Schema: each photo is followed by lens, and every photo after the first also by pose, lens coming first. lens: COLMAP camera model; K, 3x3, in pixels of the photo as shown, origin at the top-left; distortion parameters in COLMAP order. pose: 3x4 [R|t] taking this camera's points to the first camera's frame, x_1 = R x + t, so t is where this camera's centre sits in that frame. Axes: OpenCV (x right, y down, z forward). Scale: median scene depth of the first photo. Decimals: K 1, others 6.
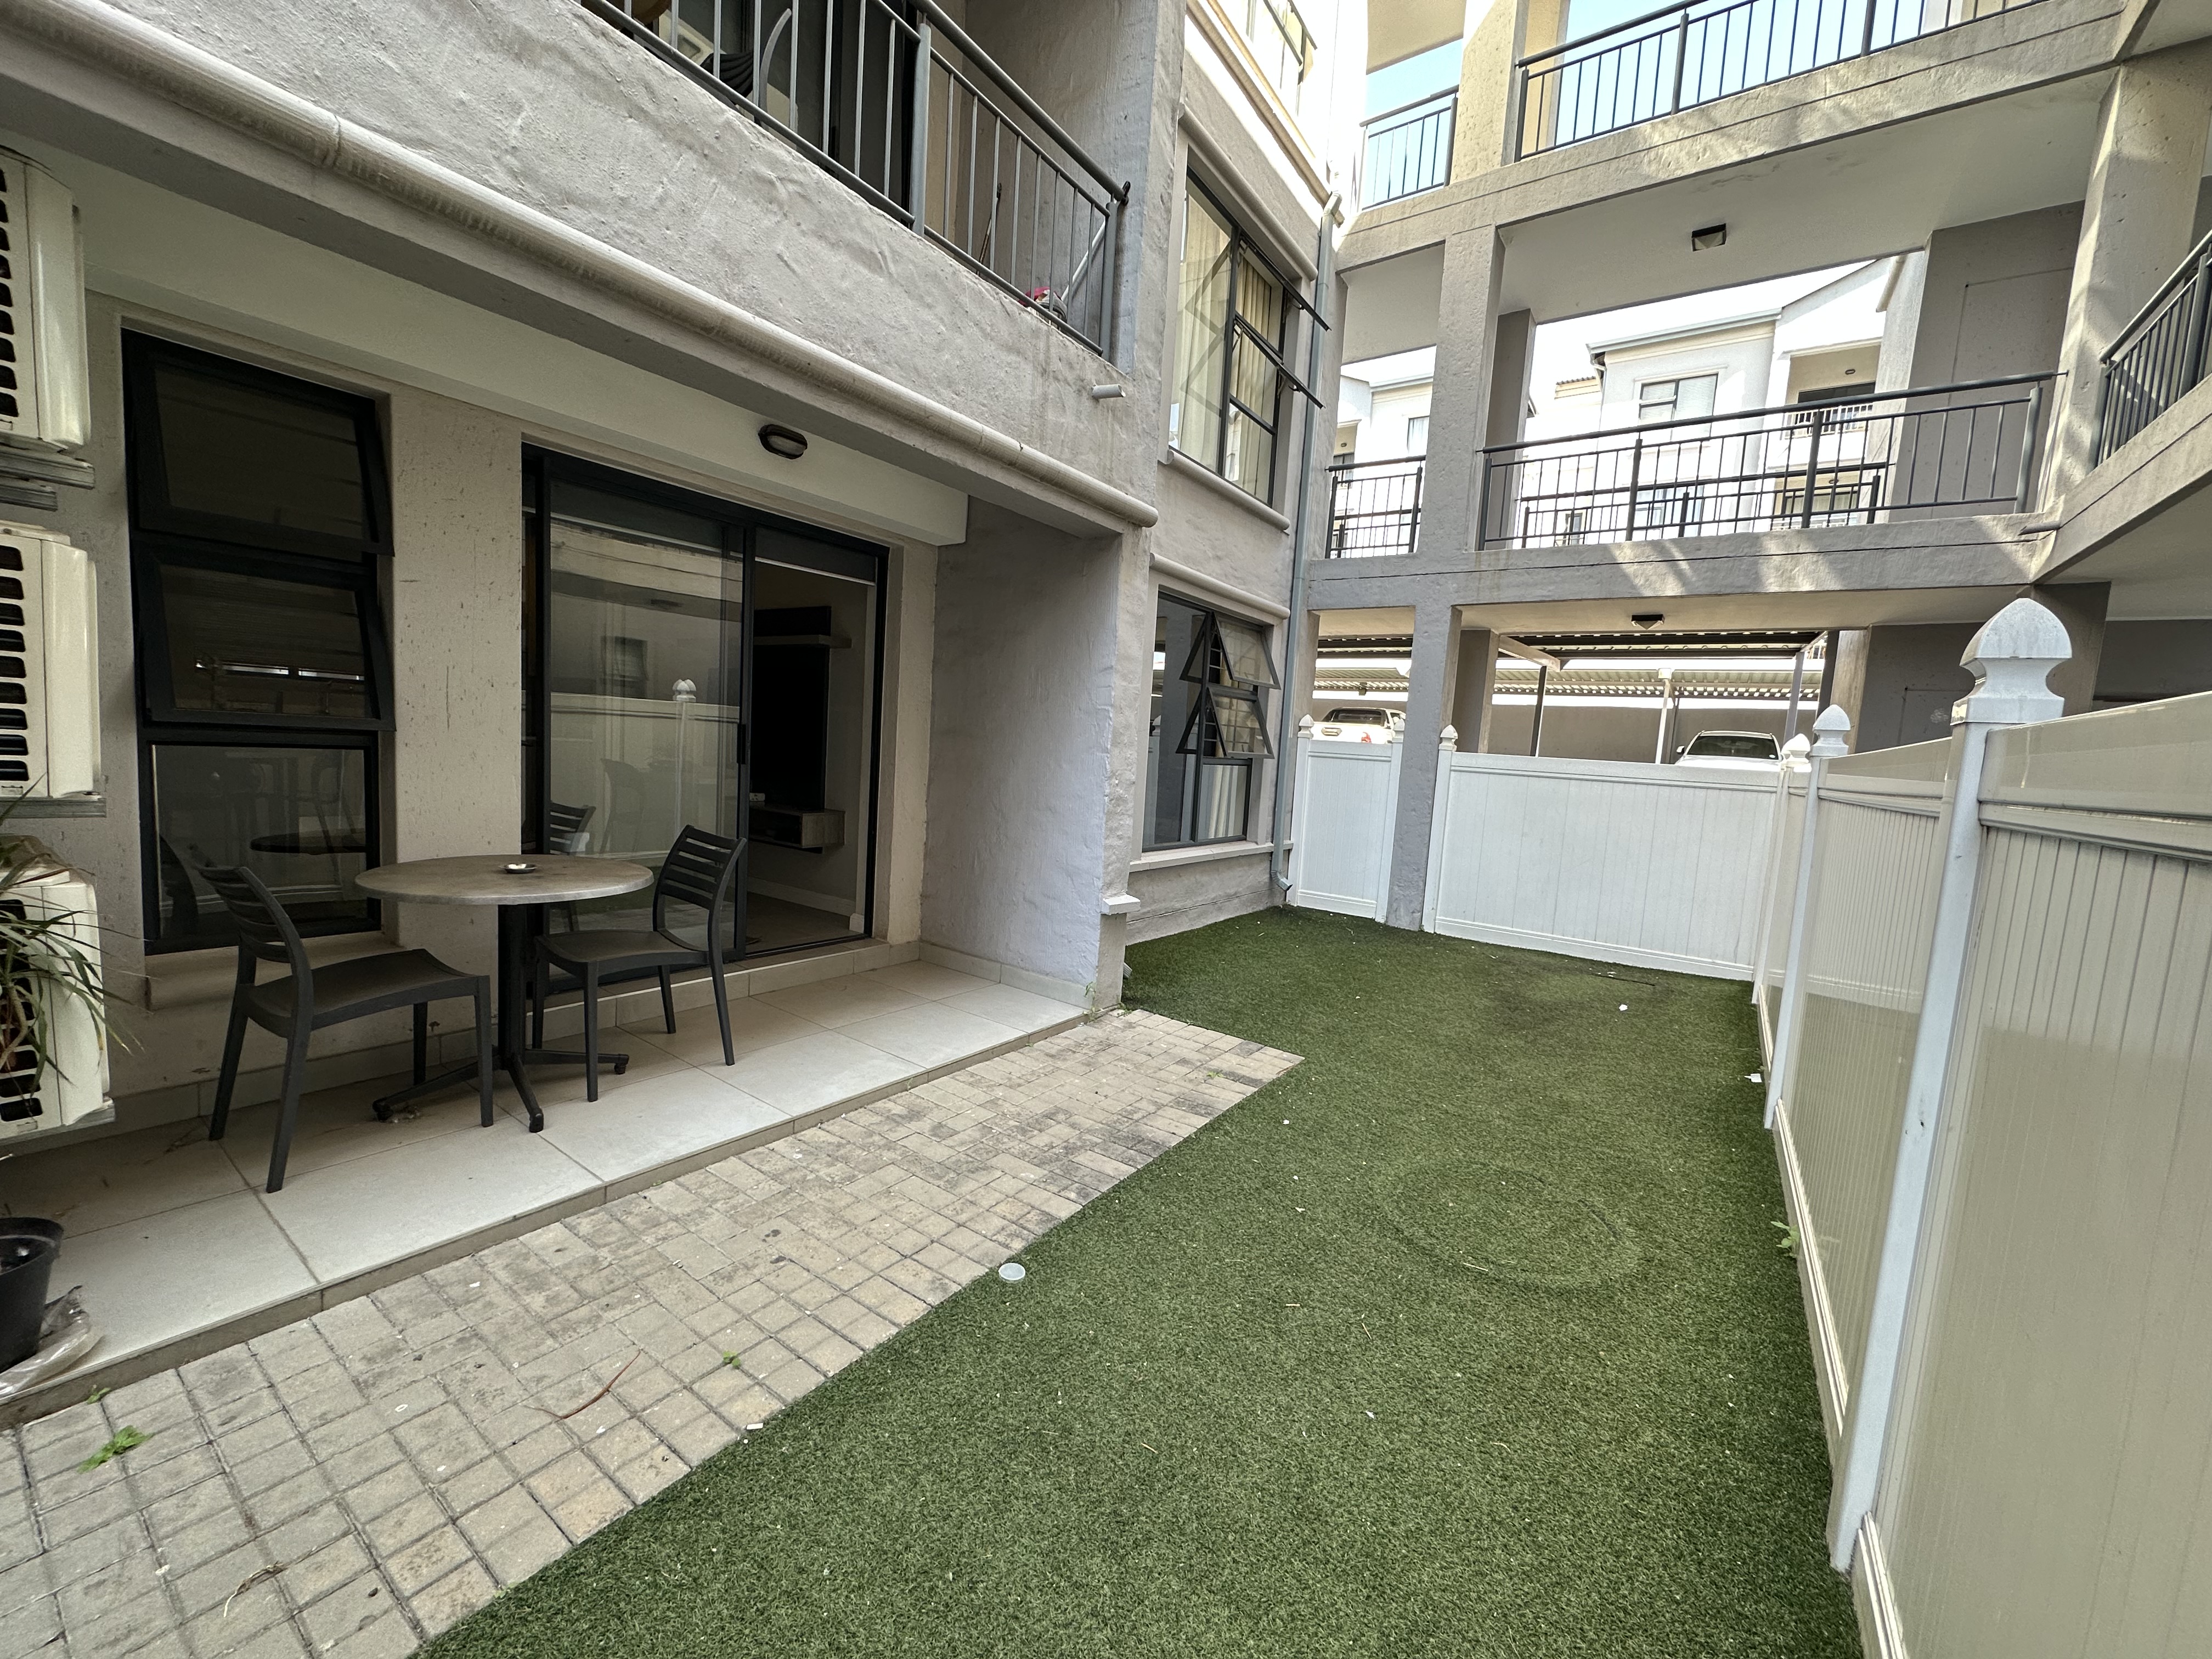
lens RADIAL K [[890.8, 0, 1101.4], [0, 890.8, 826.5], [0, 0, 1]] dist [-0.001454, 0.000125]
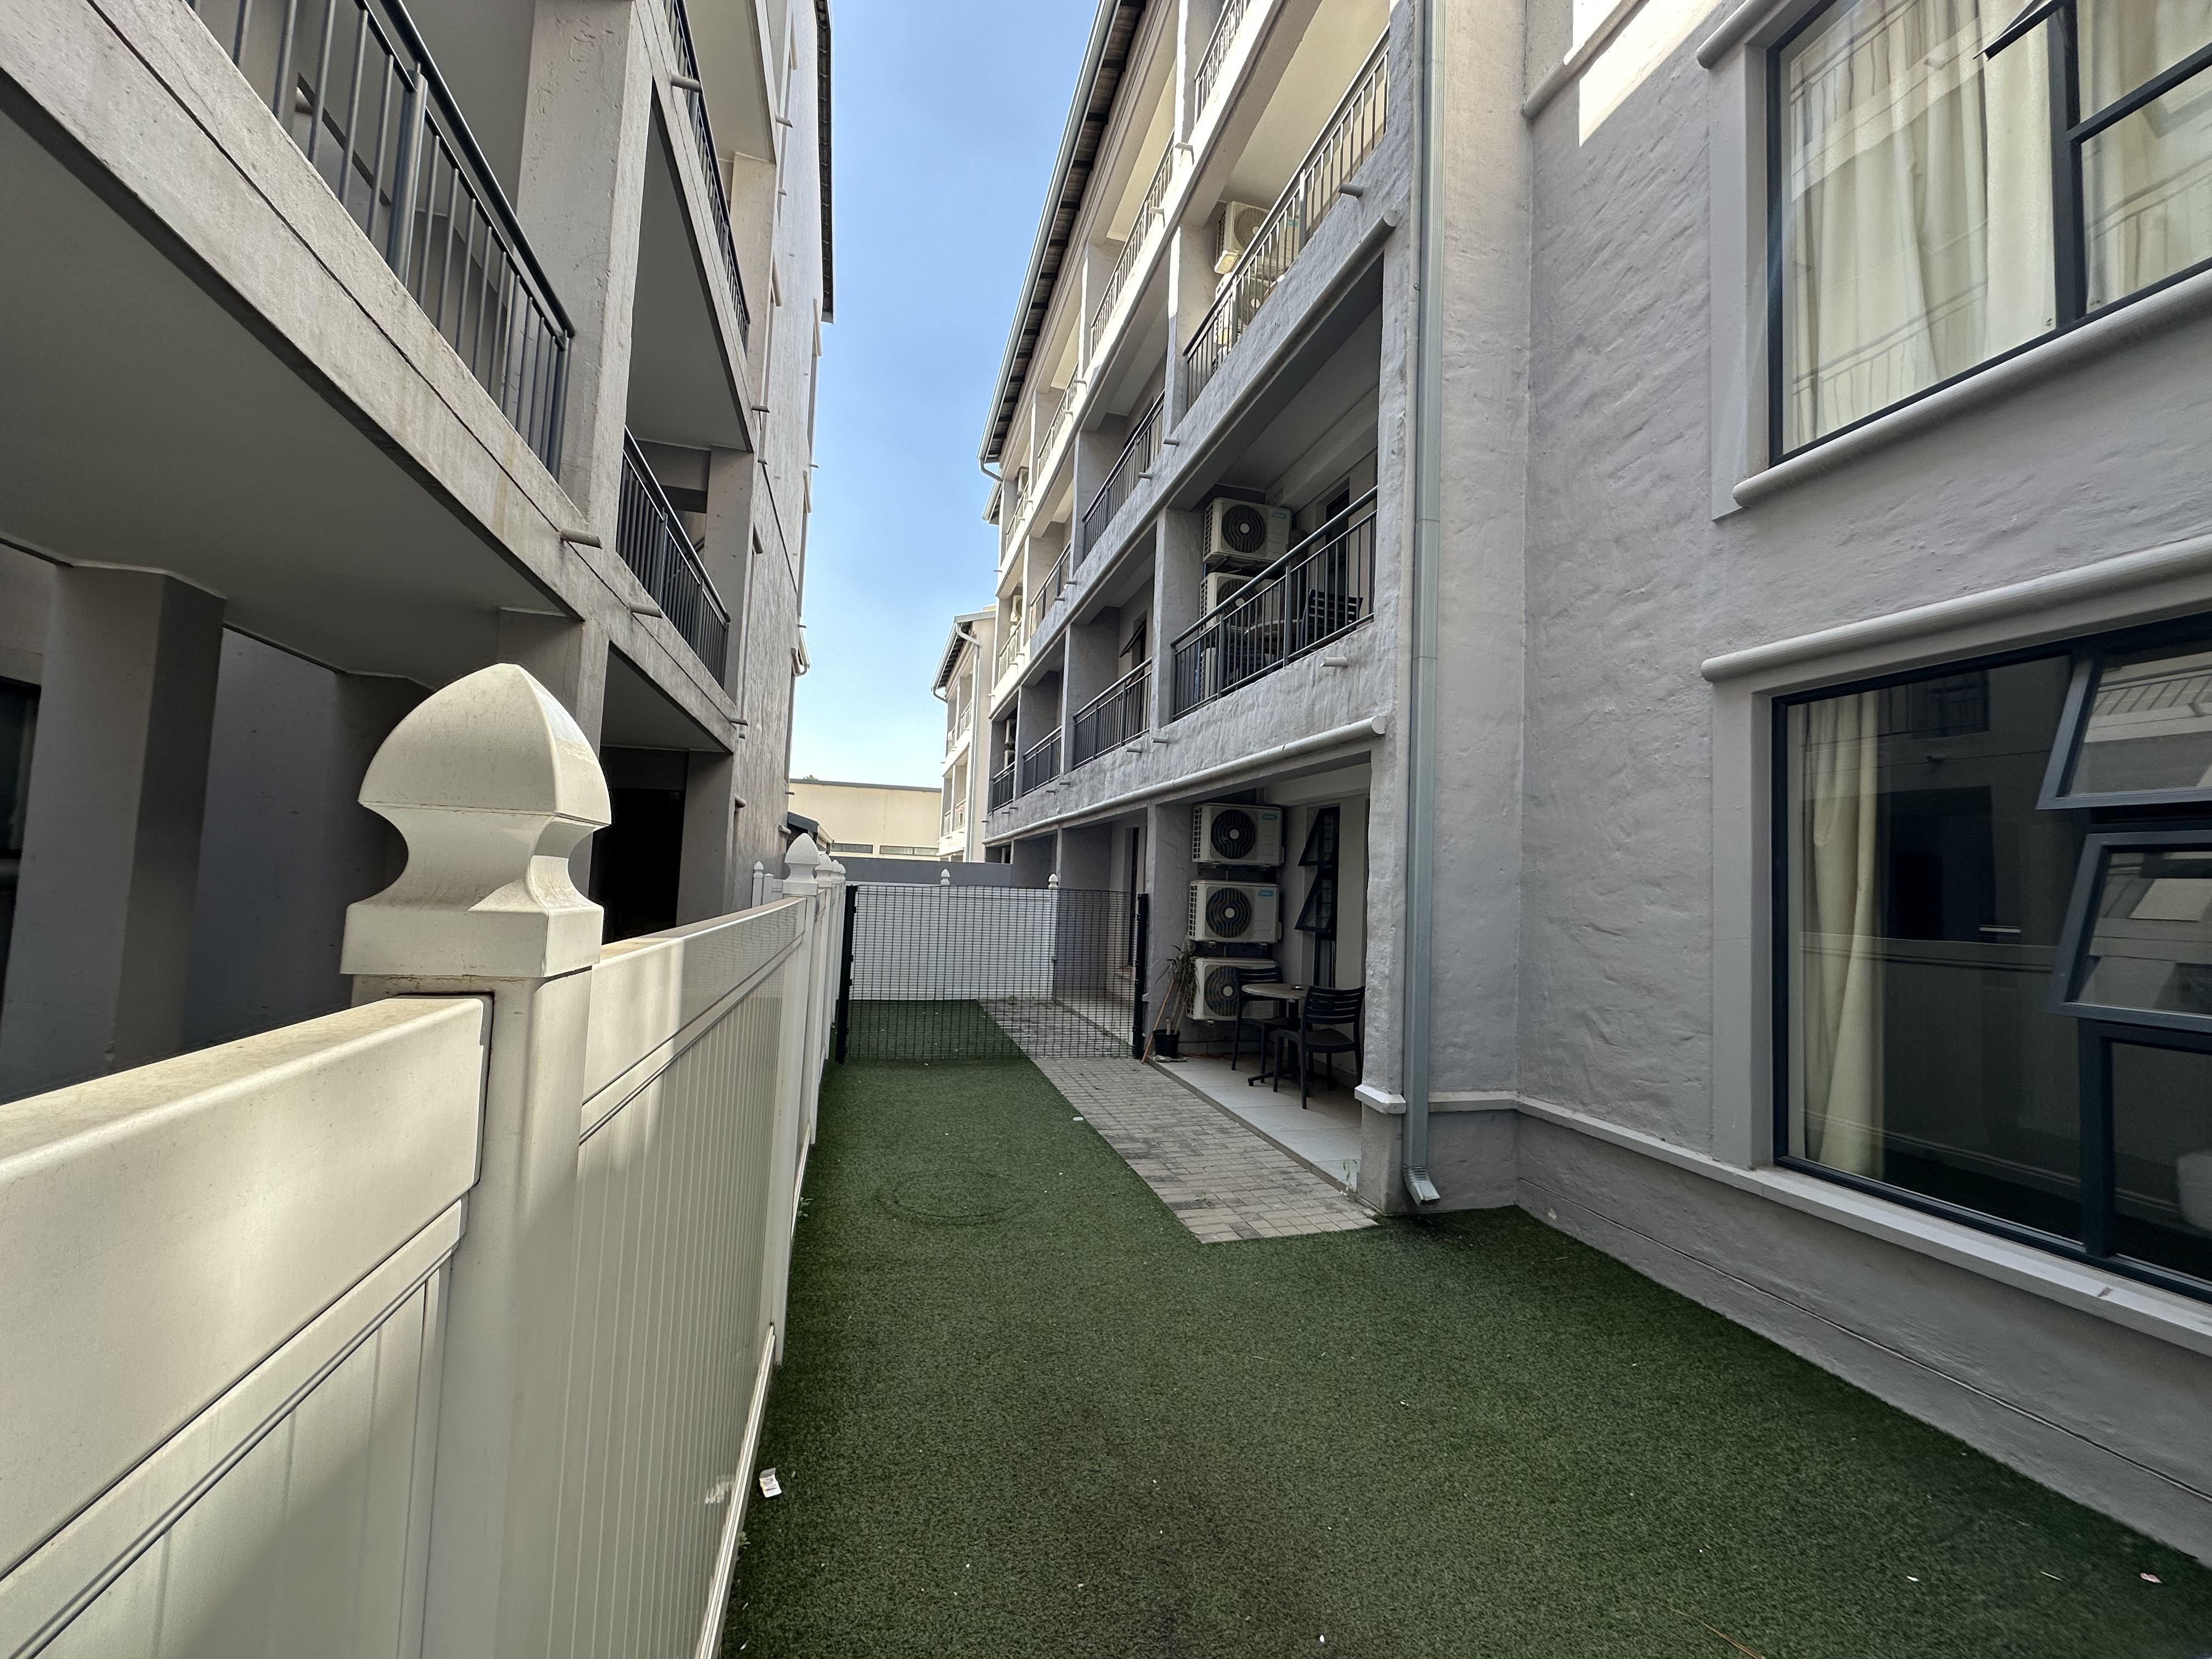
lens RADIAL K [[890.8, 0, 1101.4], [0, 890.8, 826.5], [0, 0, 1]] dist [-0.001454, 0.000125]
pose [[-0.637312, -0.142990, -0.757224, 1.246265], [-0.157429, 0.986069, -0.053704, -0.135280], [0.754354, 0.084983, -0.650944, 1.710656]]
